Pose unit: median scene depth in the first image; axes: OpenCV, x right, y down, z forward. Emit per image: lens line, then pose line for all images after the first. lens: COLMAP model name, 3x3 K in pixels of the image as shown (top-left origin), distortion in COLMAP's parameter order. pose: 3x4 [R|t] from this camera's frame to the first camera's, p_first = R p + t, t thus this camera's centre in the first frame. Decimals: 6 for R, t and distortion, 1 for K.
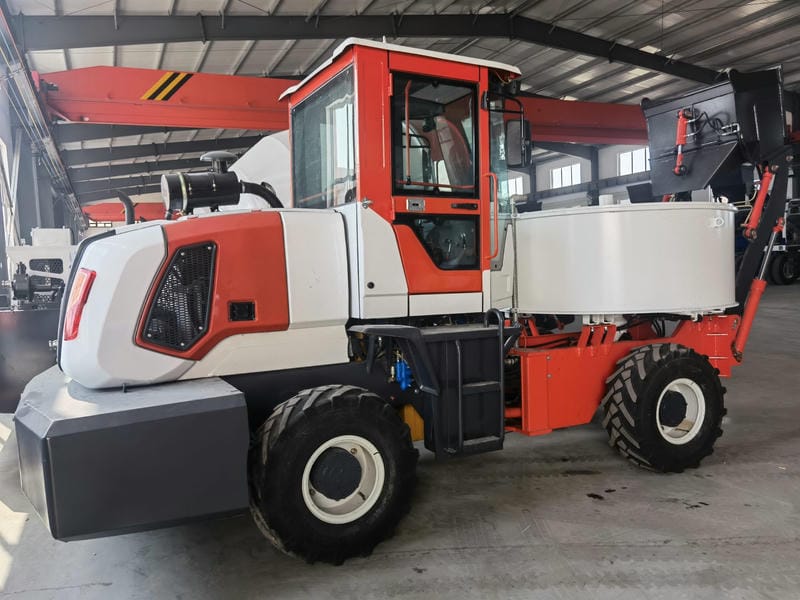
lens RADIAL K [[642.6, 0, 400.0], [0, 642.6, 300.0], [0, 0, 1]] dist [0.022176, -0.012220]
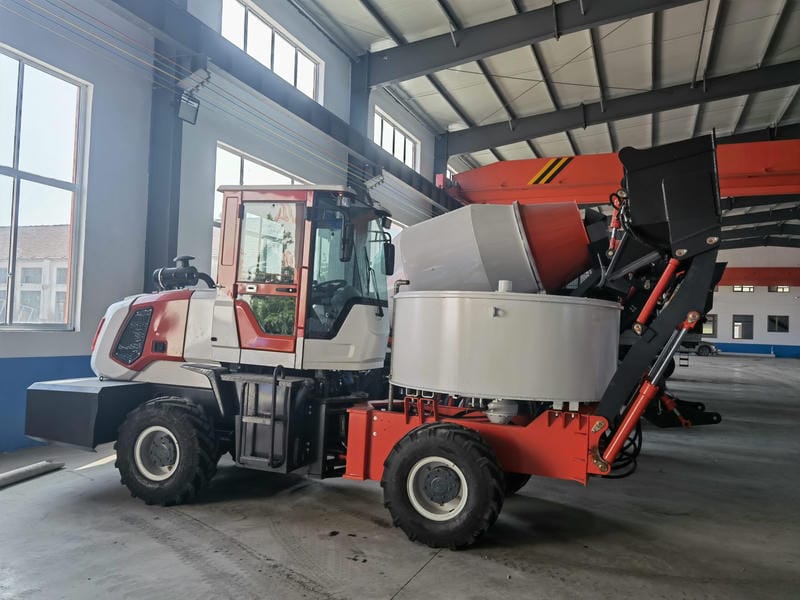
lens RADIAL K [[642.6, 0, 400.0], [0, 642.6, 300.0], [0, 0, 1]] dist [0.022176, -0.012220]
pose [[0.691226, 0.041561, -0.721442, 1.255325], [-0.110999, 0.992604, -0.049168, -0.082215], [0.714063, 0.114065, 0.690727, 0.214634]]
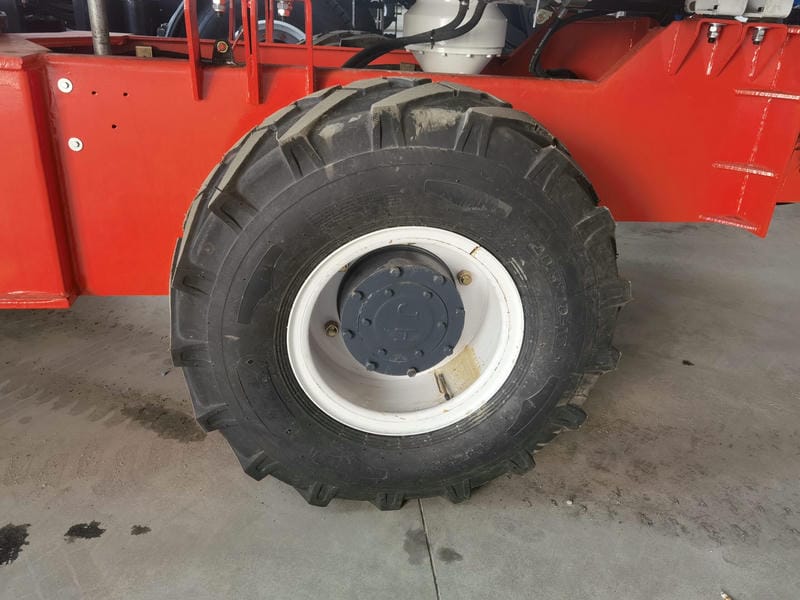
lens RADIAL K [[642.6, 0, 400.0], [0, 642.6, 300.0], [0, 0, 1]] dist [0.022176, -0.012220]
pose [[0.948541, 0.203581, -0.242539, 0.547744], [-0.098795, 0.917971, 0.384146, 0.055536], [0.300849, -0.340417, 0.890846, 0.831263]]
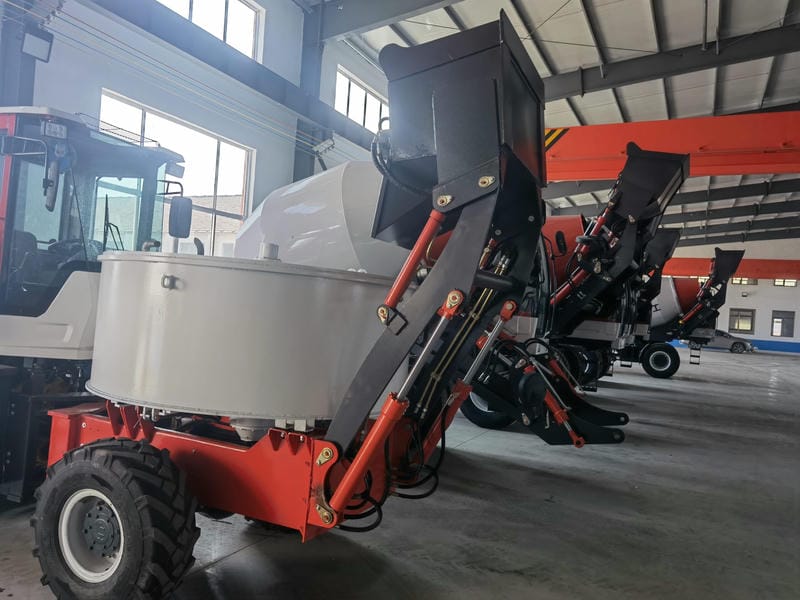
lens RADIAL K [[642.6, 0, 400.0], [0, 642.6, 300.0], [0, 0, 1]] dist [0.022176, -0.012220]
pose [[0.640034, 0.081444, -0.764018, 1.317258], [-0.145383, 0.989241, -0.016338, -0.142340], [0.754467, 0.121532, 0.644988, 0.835654]]
